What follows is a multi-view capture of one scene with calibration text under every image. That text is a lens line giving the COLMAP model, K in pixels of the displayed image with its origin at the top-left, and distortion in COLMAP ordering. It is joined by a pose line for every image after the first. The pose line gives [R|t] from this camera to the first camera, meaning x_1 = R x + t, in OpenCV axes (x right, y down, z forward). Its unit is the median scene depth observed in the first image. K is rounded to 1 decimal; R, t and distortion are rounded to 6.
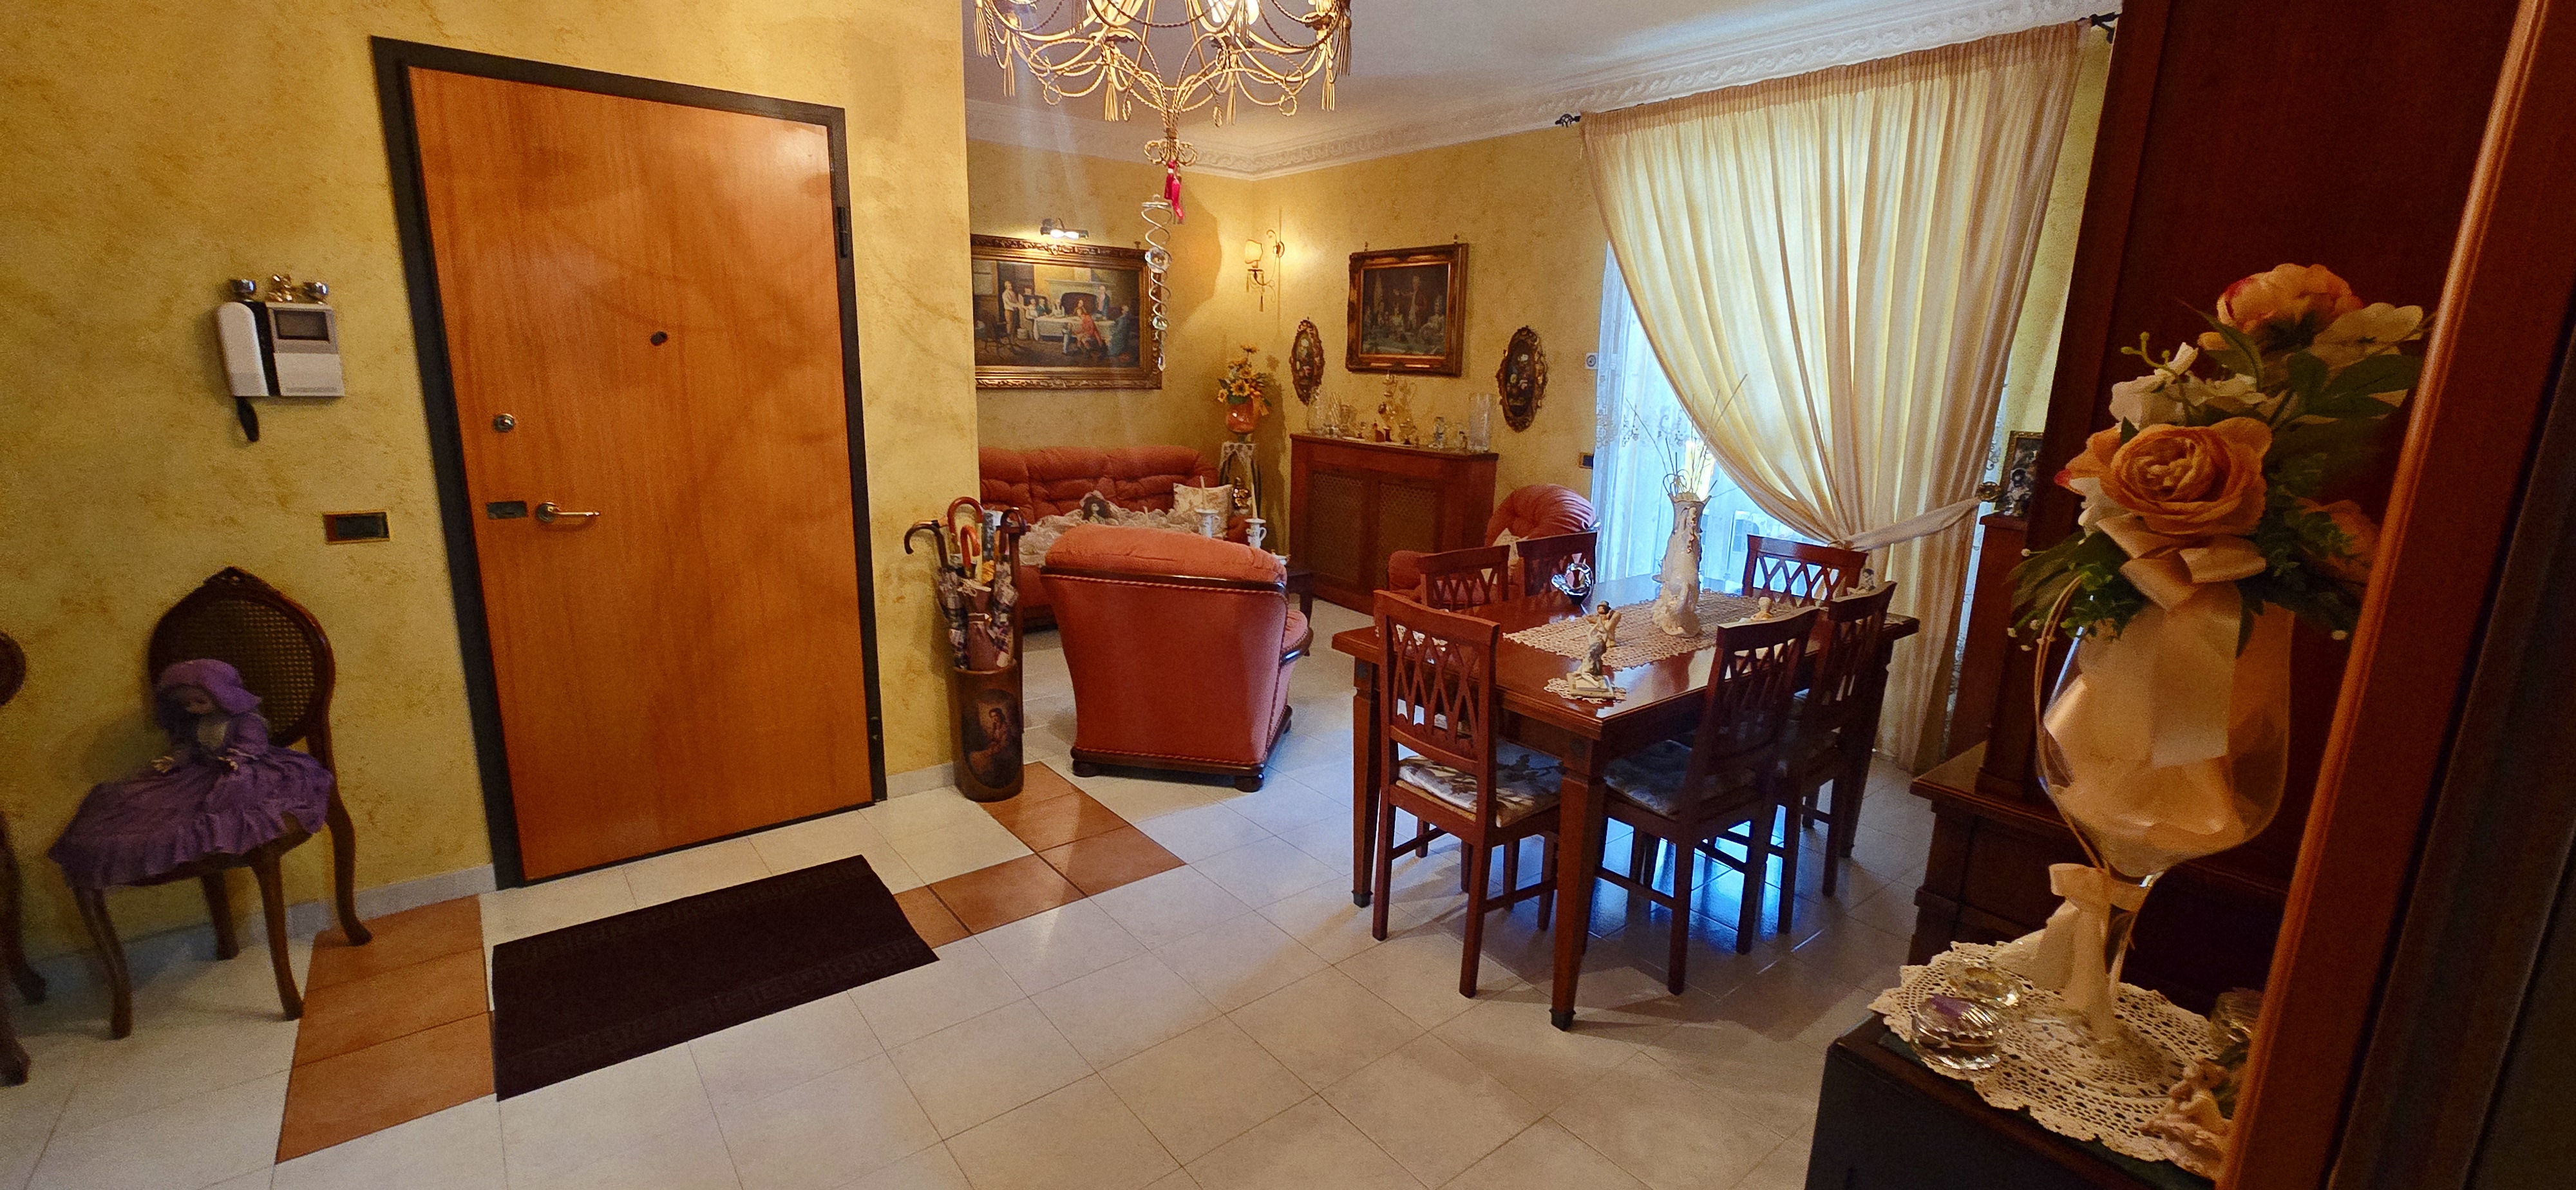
lens RADIAL K [[1047.5, 0, 1284.0], [0, 1047.5, 588.5], [0, 0, 1]] dist [-0.005532, 0.001155]
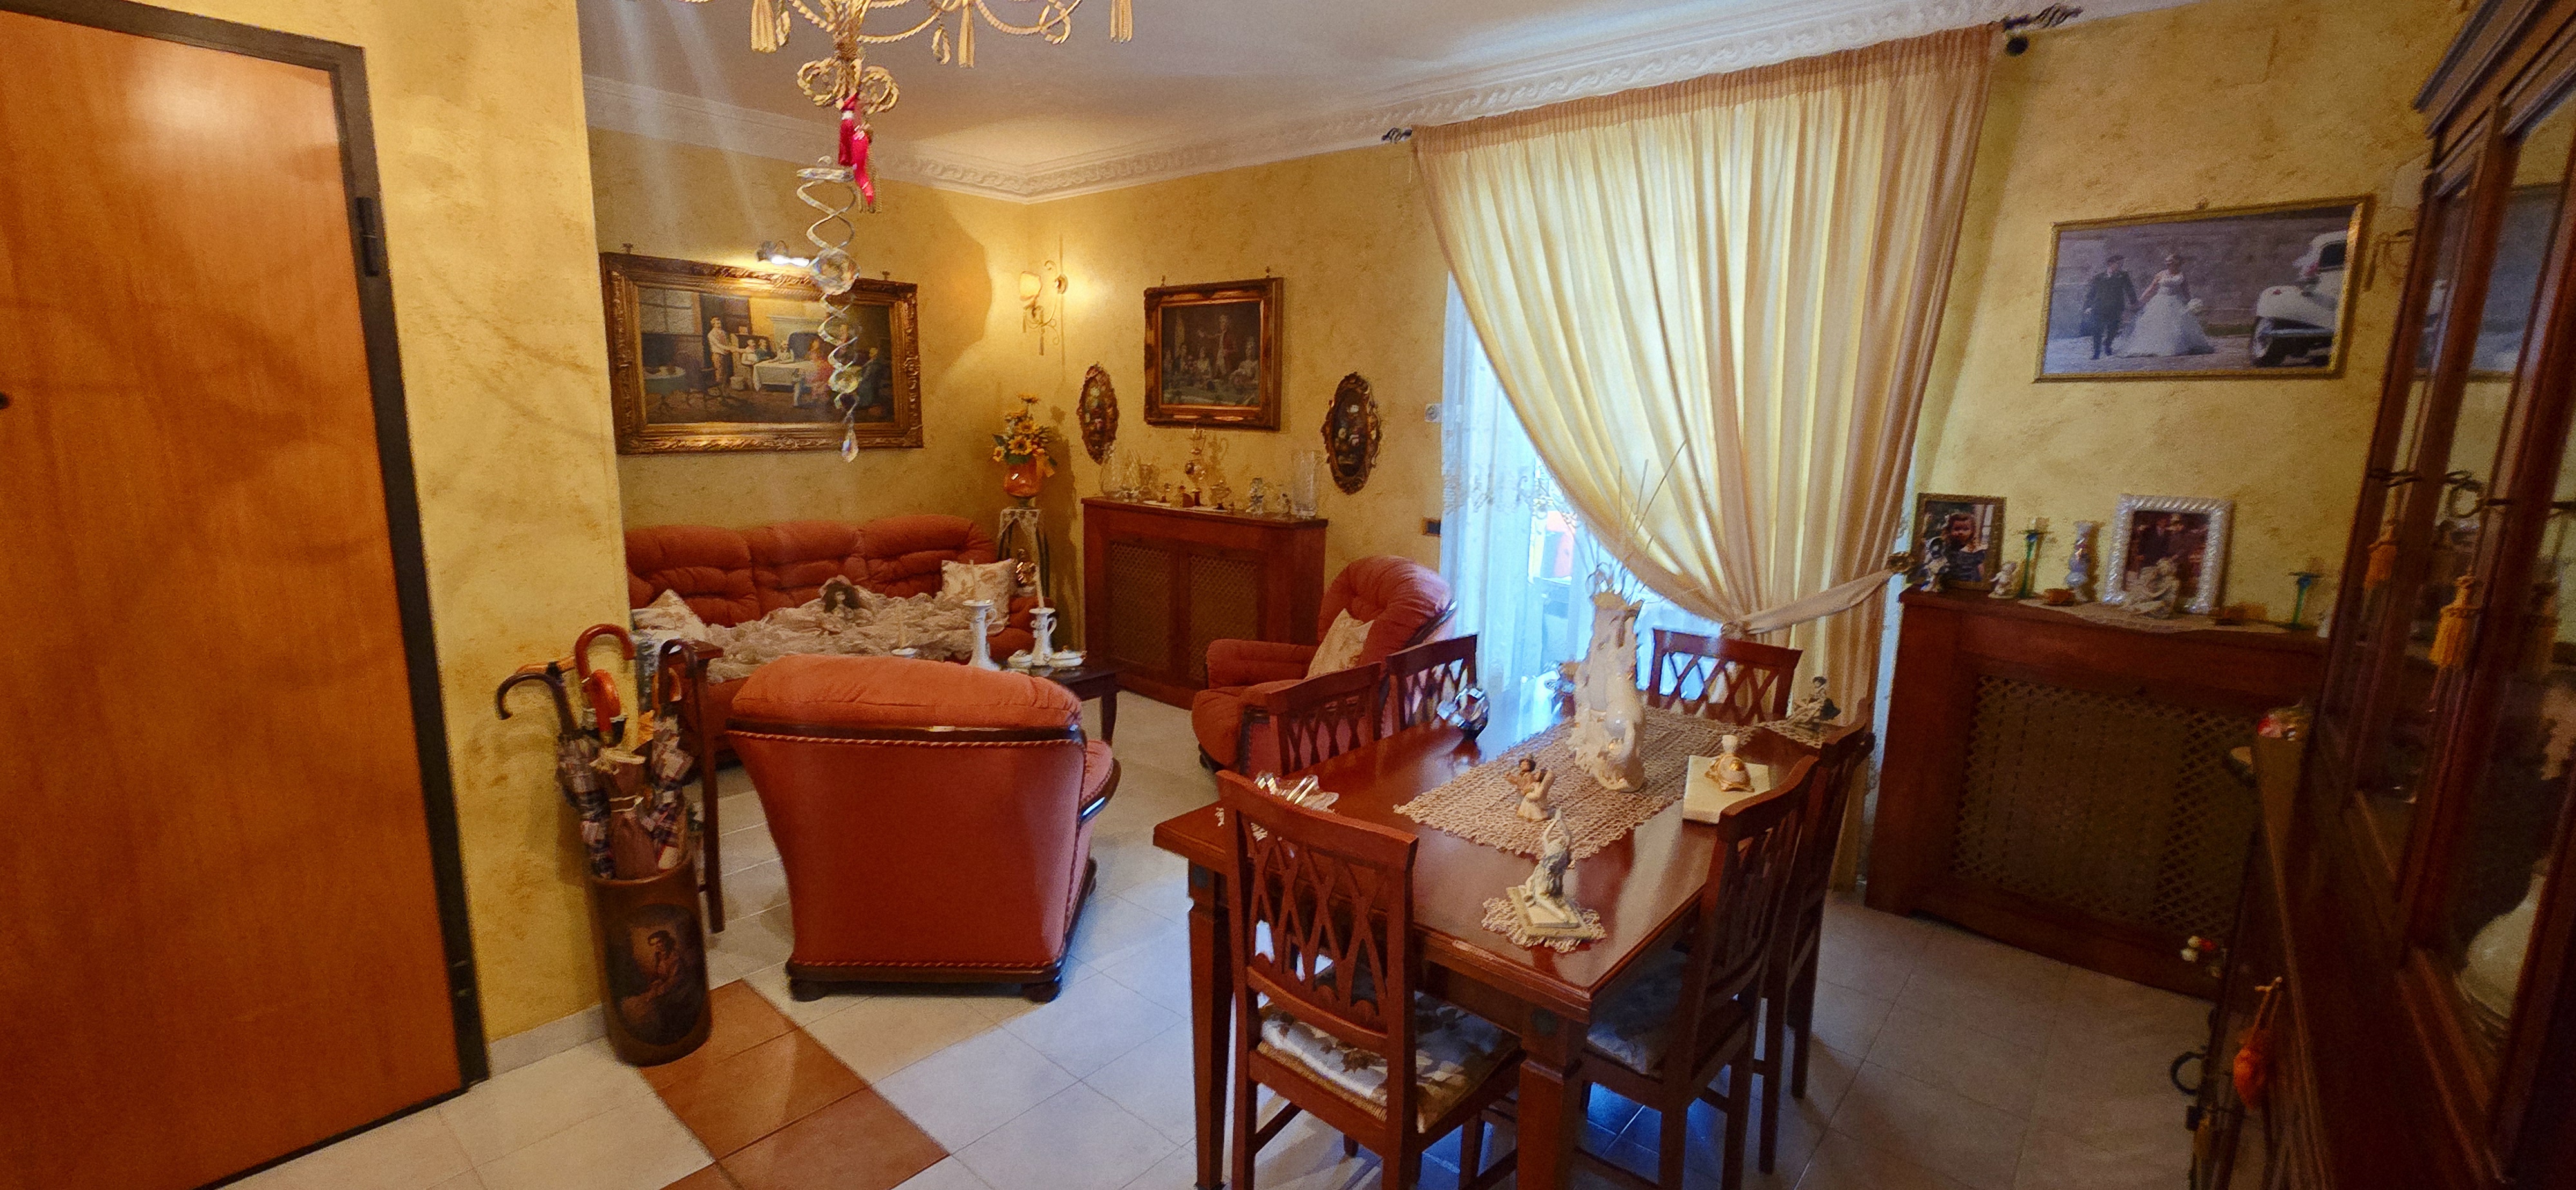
lens RADIAL K [[1067.3, 0, 1272.1], [0, 1067.3, 588.2], [0, 0, 1]] dist [-0.003499, 0.000234]
pose [[0.983567, -0.037362, 0.176634, 0.003573], [0.044868, 0.998243, -0.038692, -0.056111], [-0.174878, 0.045982, 0.983516, 0.204324]]
